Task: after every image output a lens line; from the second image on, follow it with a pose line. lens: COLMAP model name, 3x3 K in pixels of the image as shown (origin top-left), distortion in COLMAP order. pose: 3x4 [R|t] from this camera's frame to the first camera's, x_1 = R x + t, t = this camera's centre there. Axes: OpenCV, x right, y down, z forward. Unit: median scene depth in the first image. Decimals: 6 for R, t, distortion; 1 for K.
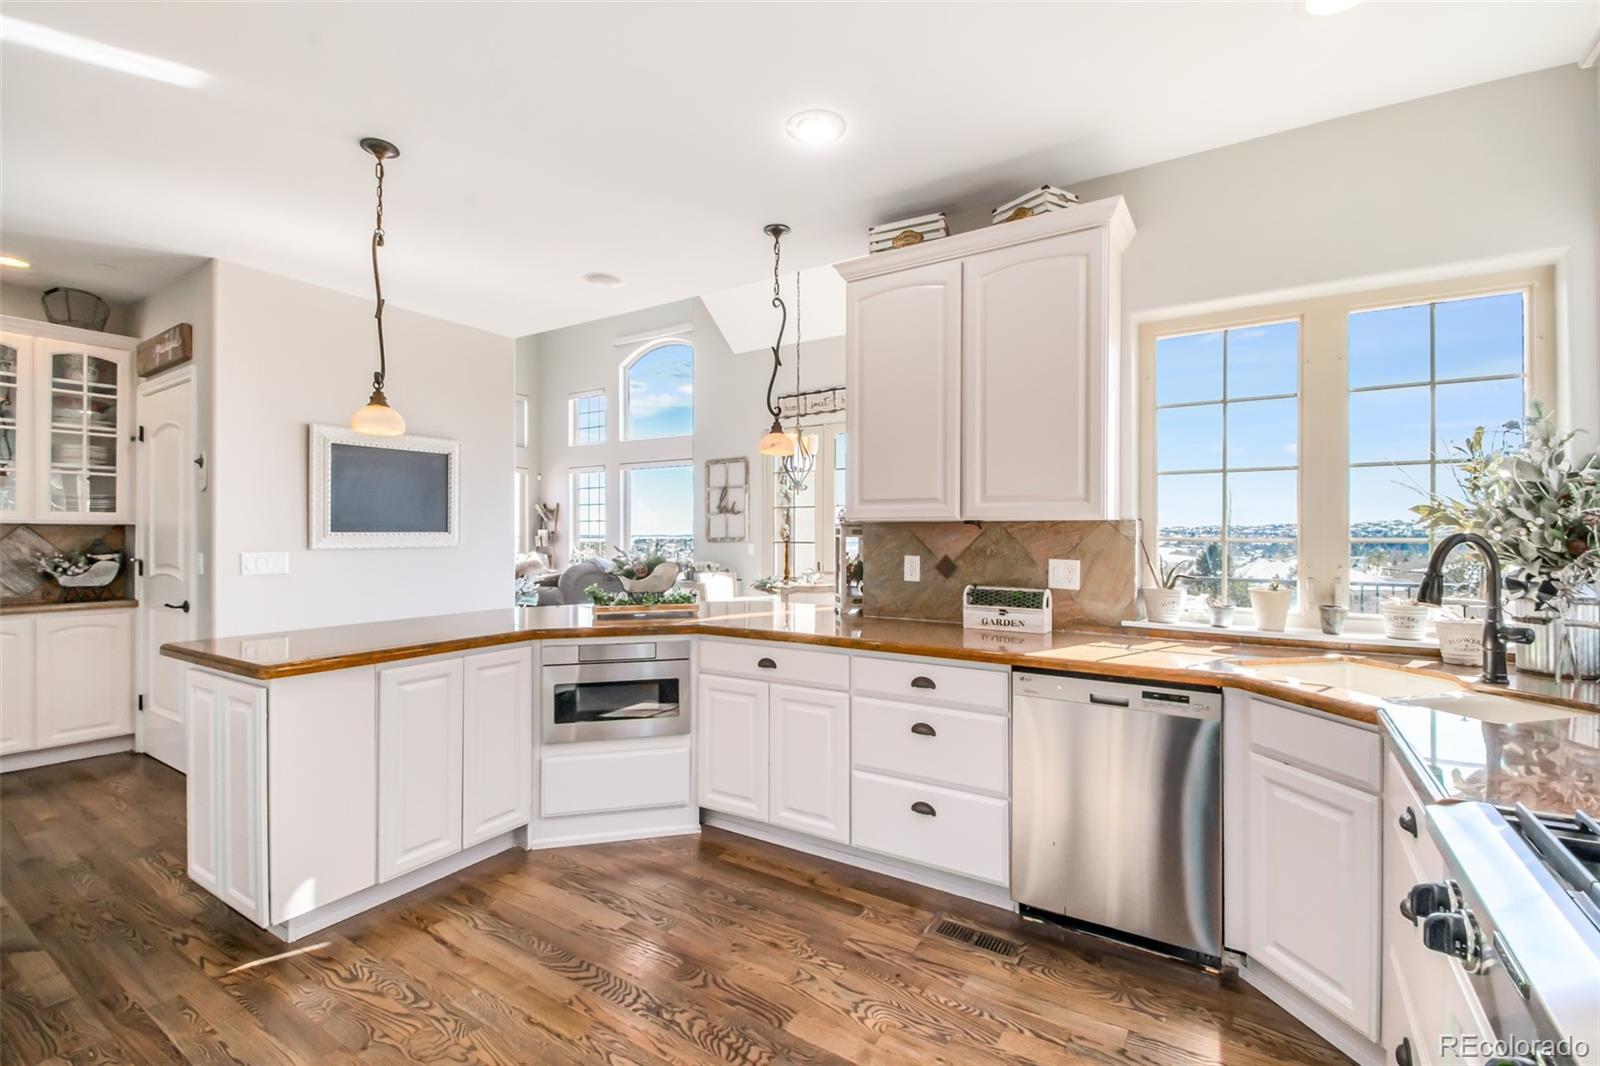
lens RADIAL K [[689.1, 0, 793.3], [0, 689.1, 535.4], [0, 0, 1]] dist [0.028353, -0.021149]
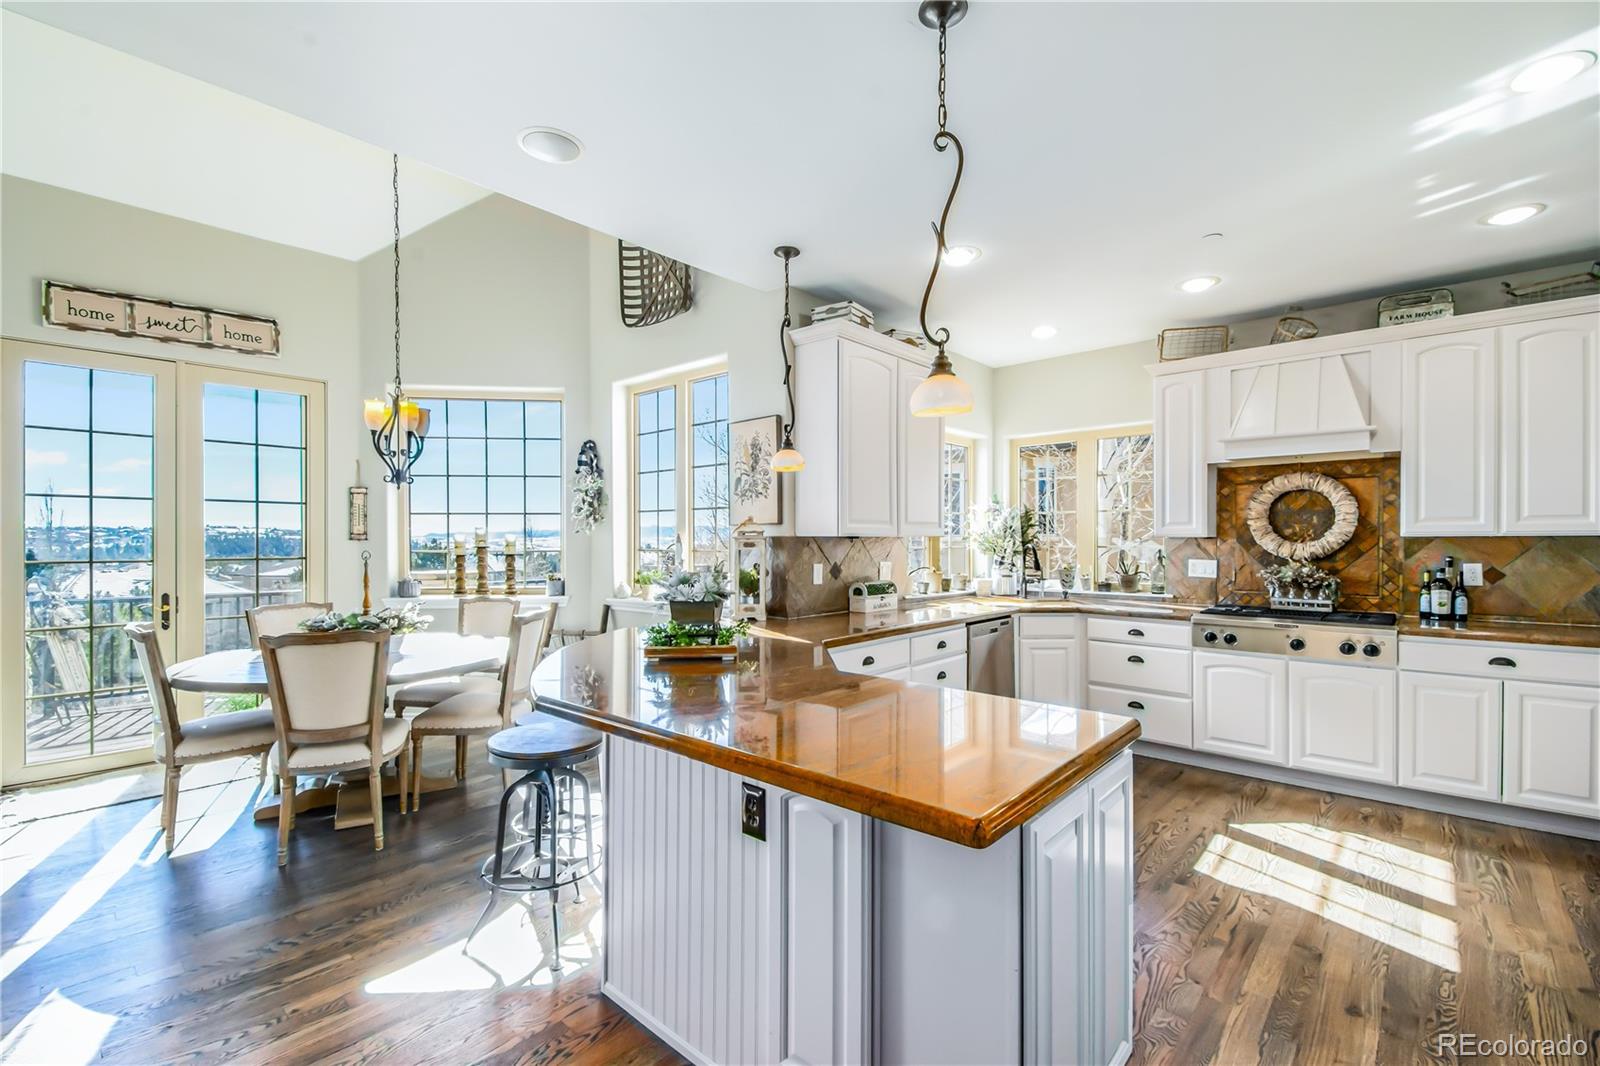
lens RADIAL K [[689.1, 0, 793.3], [0, 689.1, 535.4], [0, 0, 1]] dist [0.028353, -0.021149]
pose [[0.142880, 0.002924, 0.989736, -0.931030], [0.000689, 0.999995, -0.003054, -0.016161], [-0.989740, 0.001118, 0.142877, 0.758958]]
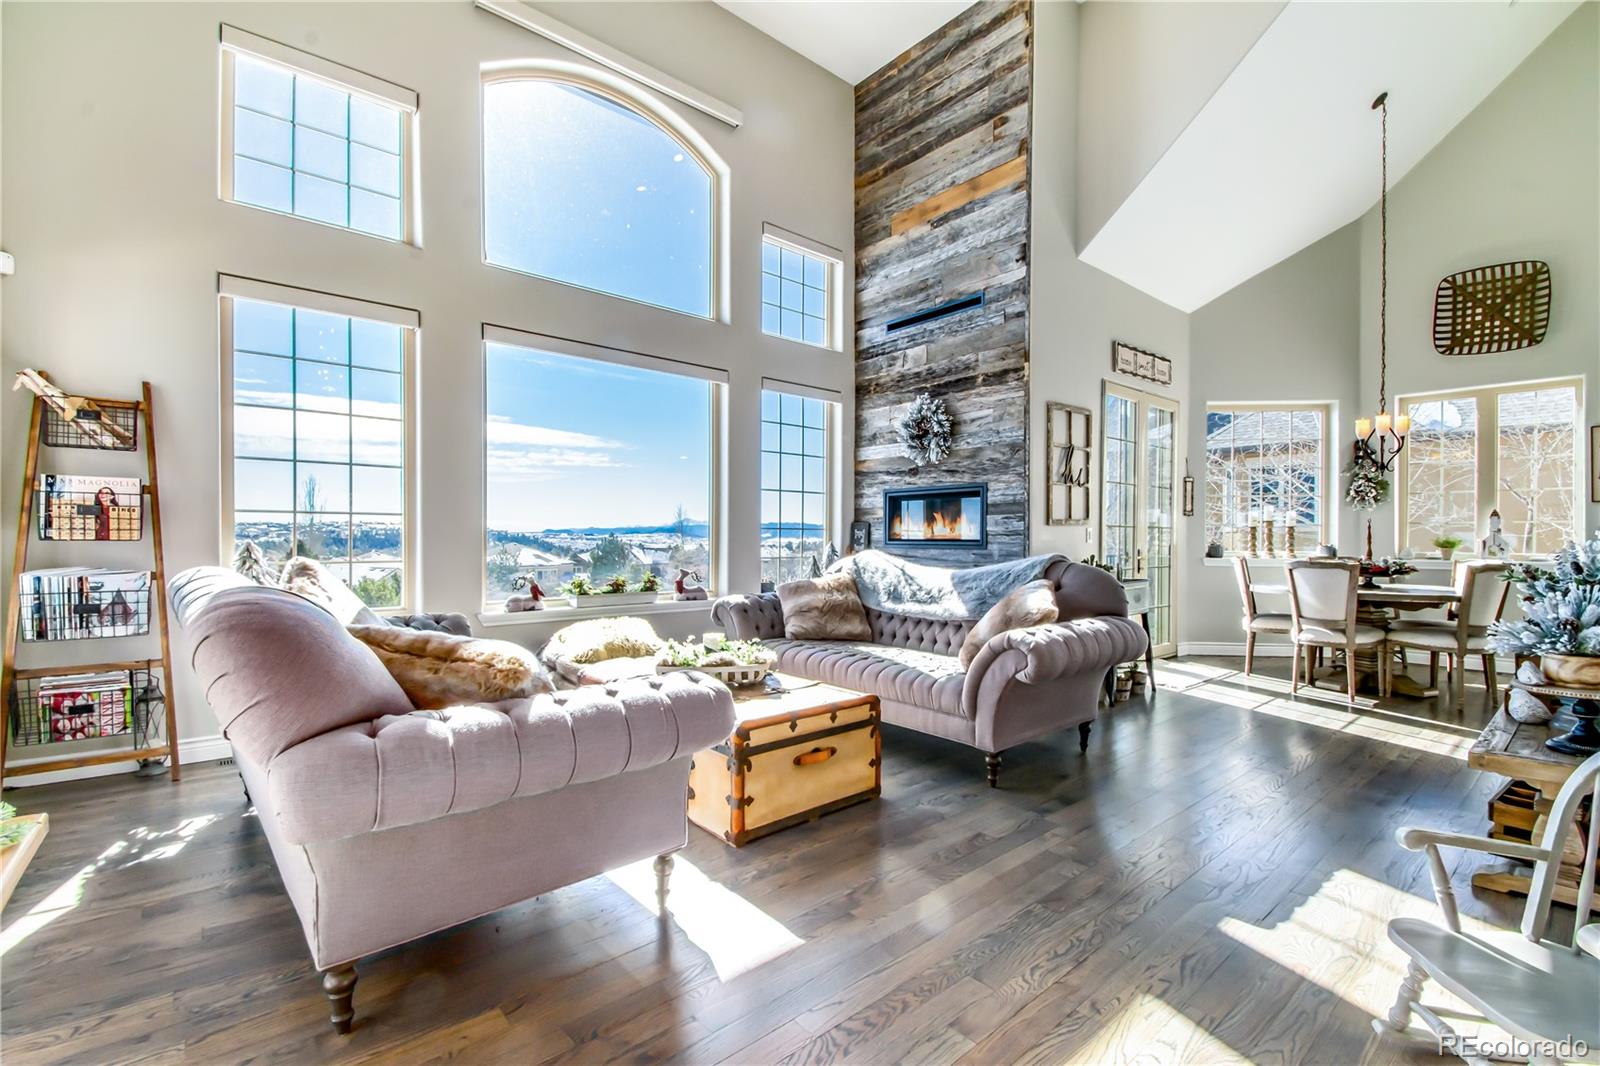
lens RADIAL K [[689.1, 0, 793.3], [0, 689.1, 535.4], [0, 0, 1]] dist [0.028353, -0.021149]
pose [[0.290668, -0.000635, 0.956824, -1.825756], [-0.002516, 0.999996, 0.001427, 0.041916], [-0.956821, -0.002822, 0.290665, 2.300196]]
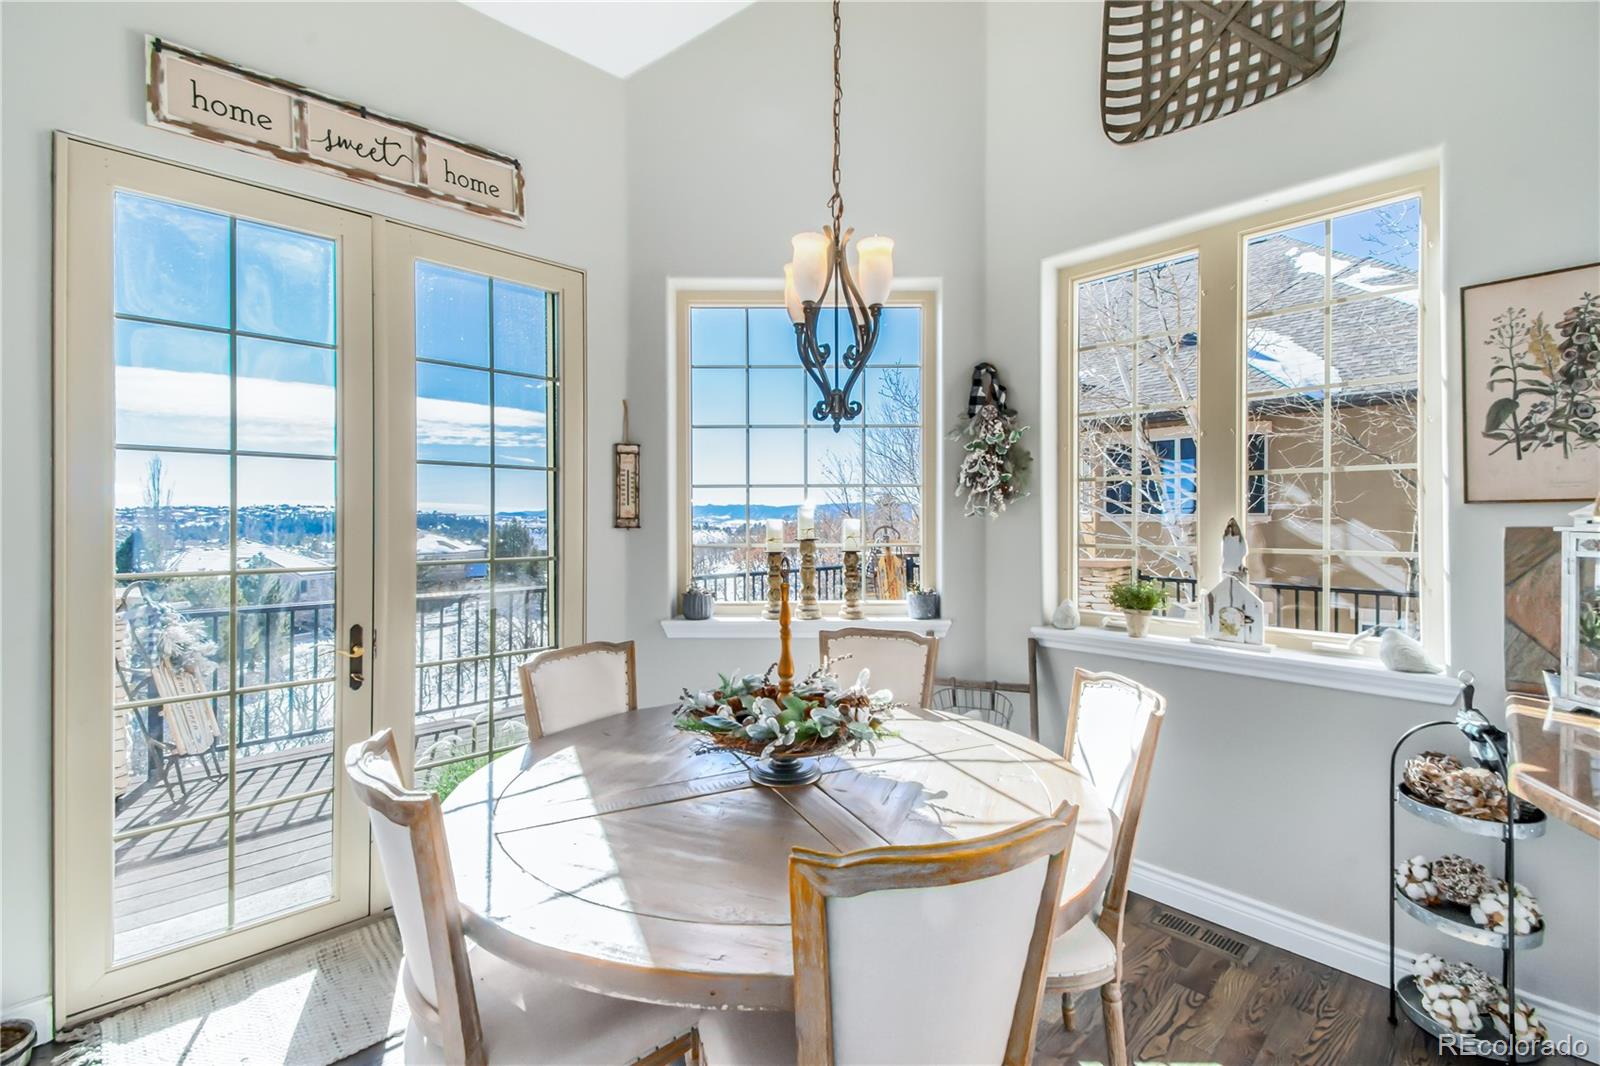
lens RADIAL K [[689.6, 0, 790.9], [0, 689.6, 510.5], [0, 0, 1]] dist [0.059092, -0.032544]
pose [[0.232089, 0.007987, 0.972662, -0.478302], [0.000868, 0.999964, -0.008419, -0.025967], [-0.972694, 0.002798, 0.232074, 1.414861]]
